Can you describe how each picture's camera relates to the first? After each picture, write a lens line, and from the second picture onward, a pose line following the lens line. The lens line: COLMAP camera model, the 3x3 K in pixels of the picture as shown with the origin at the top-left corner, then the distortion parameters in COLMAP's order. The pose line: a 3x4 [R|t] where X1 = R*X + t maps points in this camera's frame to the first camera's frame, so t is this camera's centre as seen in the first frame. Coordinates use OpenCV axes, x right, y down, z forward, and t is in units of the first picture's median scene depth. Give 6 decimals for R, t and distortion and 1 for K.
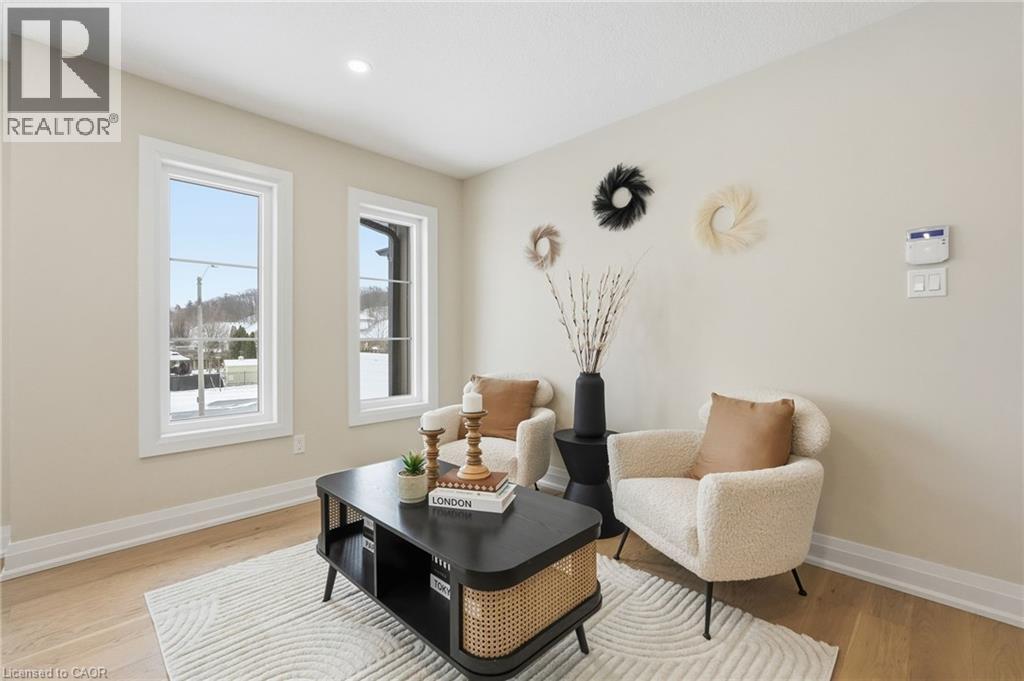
lens RADIAL K [[450.0, 0, 512.1], [0, 450.0, 338.5], [0, 0, 1]] dist [-0.015527, 0.003264]
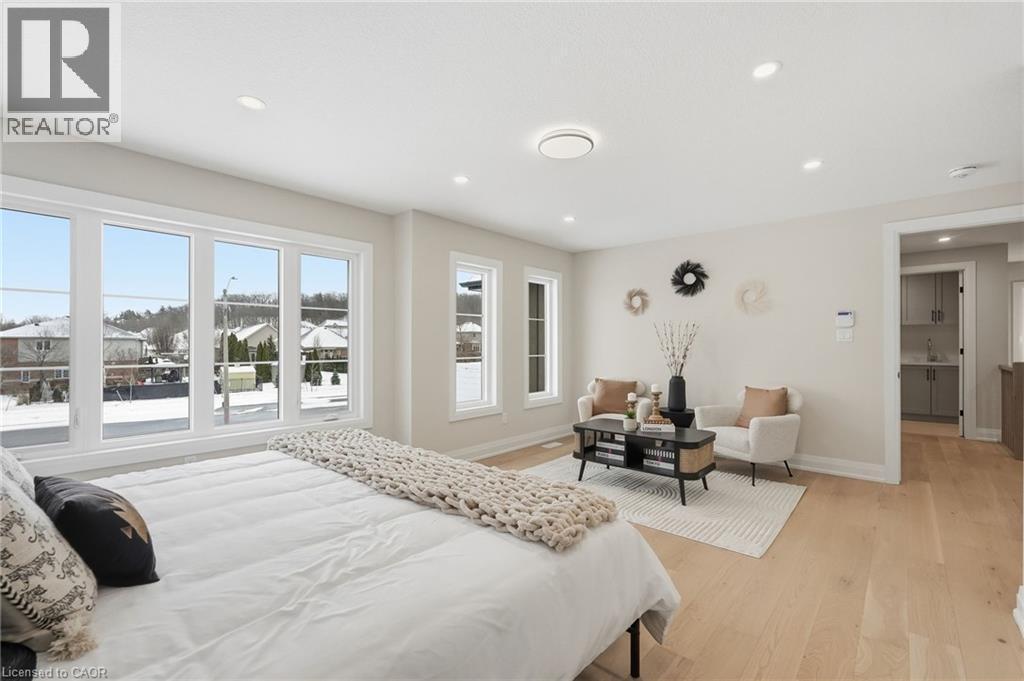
lens RADIAL K [[450.0, 0, 512.5], [0, 450.0, 342.9], [0, 0, 1]] dist [-0.015527, 0.003264]
pose [[0.998866, 0.003260, 0.047494, -0.537510], [-0.003009, 0.999981, -0.005354, -0.045250], [-0.047510, 0.005205, 0.998857, -0.741861]]
